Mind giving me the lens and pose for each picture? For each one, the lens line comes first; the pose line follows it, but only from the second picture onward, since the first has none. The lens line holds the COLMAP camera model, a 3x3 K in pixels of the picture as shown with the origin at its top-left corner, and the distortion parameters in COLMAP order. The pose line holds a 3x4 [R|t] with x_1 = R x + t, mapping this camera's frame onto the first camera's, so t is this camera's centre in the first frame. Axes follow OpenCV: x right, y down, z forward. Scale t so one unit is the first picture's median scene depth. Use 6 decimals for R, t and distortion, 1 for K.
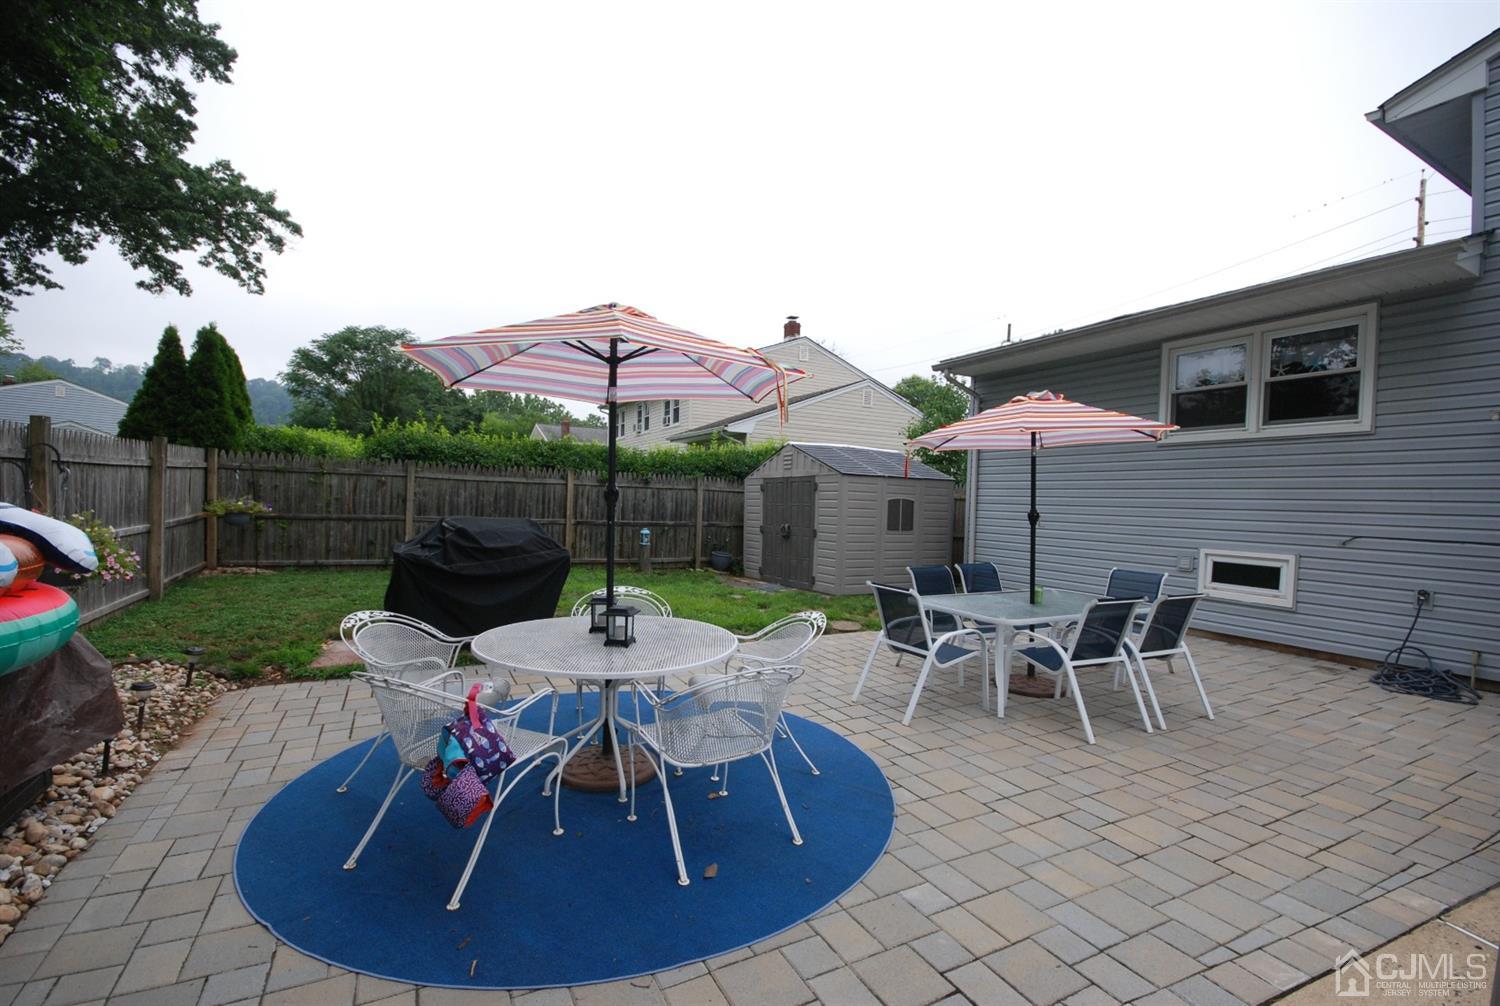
lens RADIAL K [[665.7, 0, 752.9], [0, 665.7, 509.0], [0, 0, 1]] dist [0.002944, -0.006534]
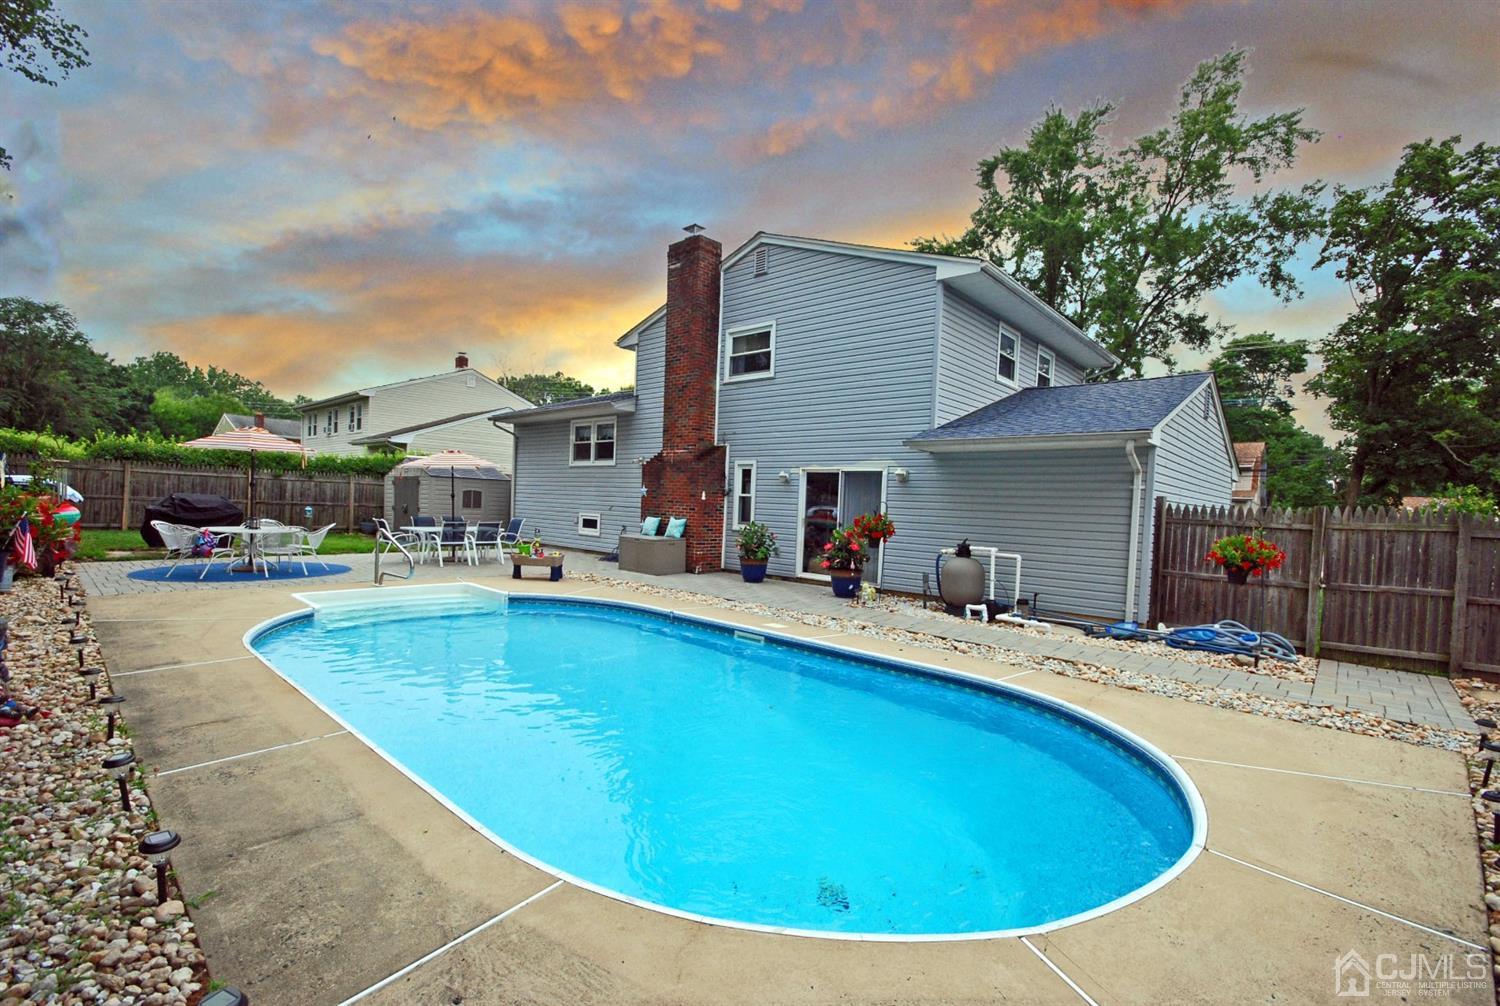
lens RADIAL K [[665.7, 0, 762.3], [0, 665.7, 516.8], [0, 0, 1]] dist [0.002944, -0.006534]
pose [[0.934256, 0.001415, 0.356599, 0.284660], [-0.007454, 0.999851, 0.015561, 0.020584], [-0.356524, -0.017196, 0.934128, -0.870925]]
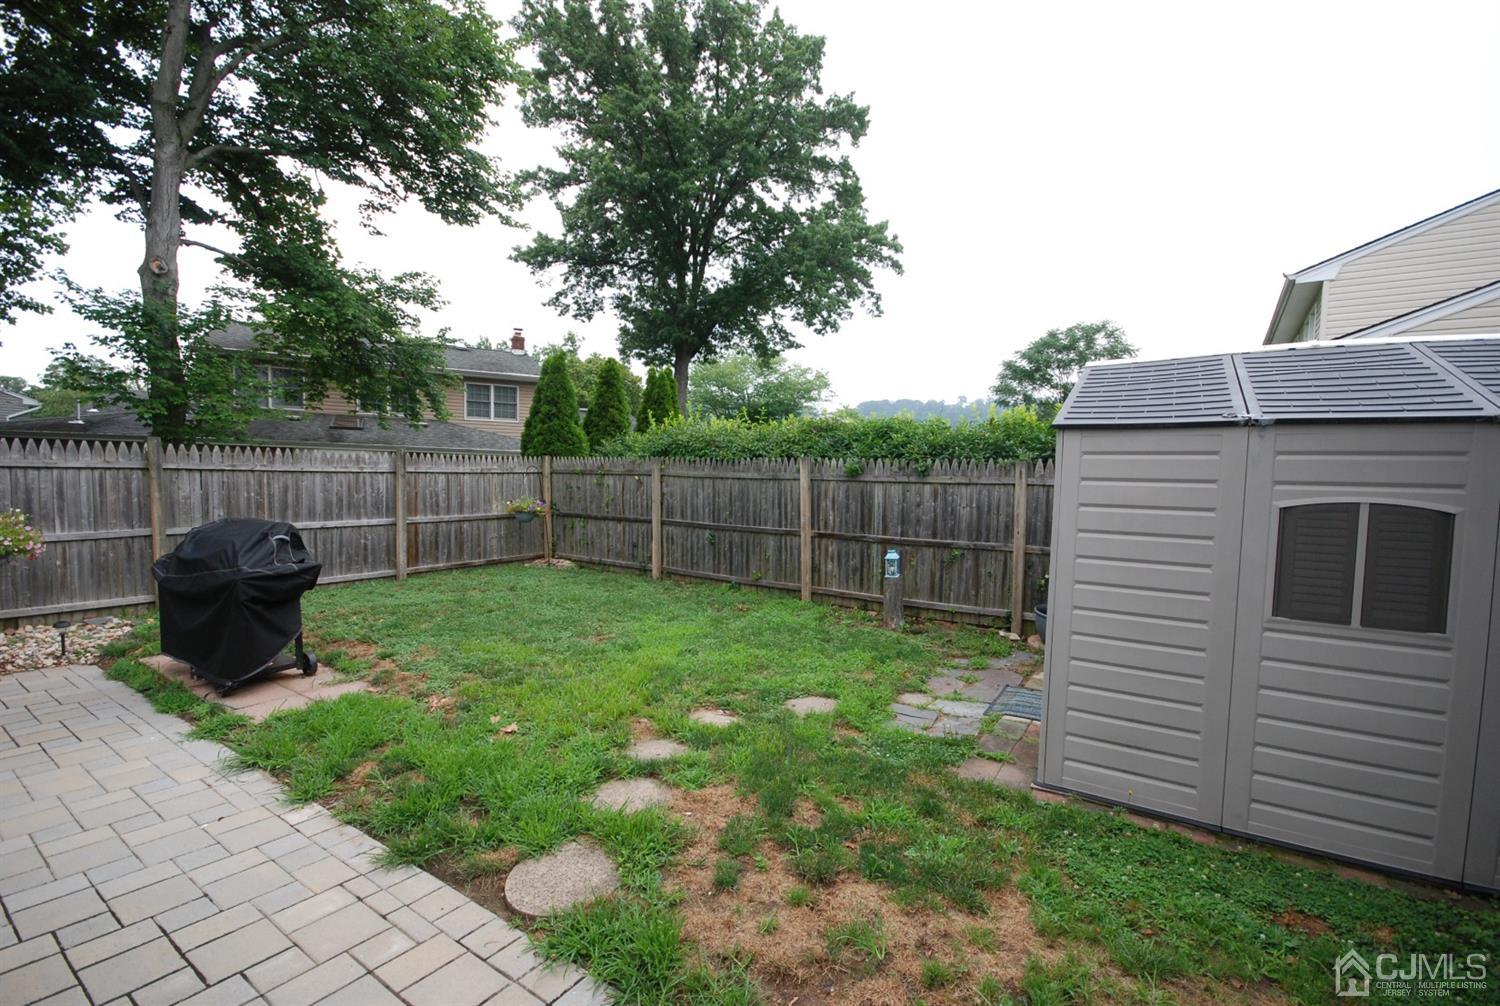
lens RADIAL K [[665.7, 0, 746.2], [0, 665.7, 514.4], [0, 0, 1]] dist [0.002944, -0.006534]
pose [[0.462659, 0.020908, -0.886290, 0.308234], [-0.020364, 0.999709, 0.012953, -0.008366], [0.886302, 0.012056, 0.462950, 0.610011]]
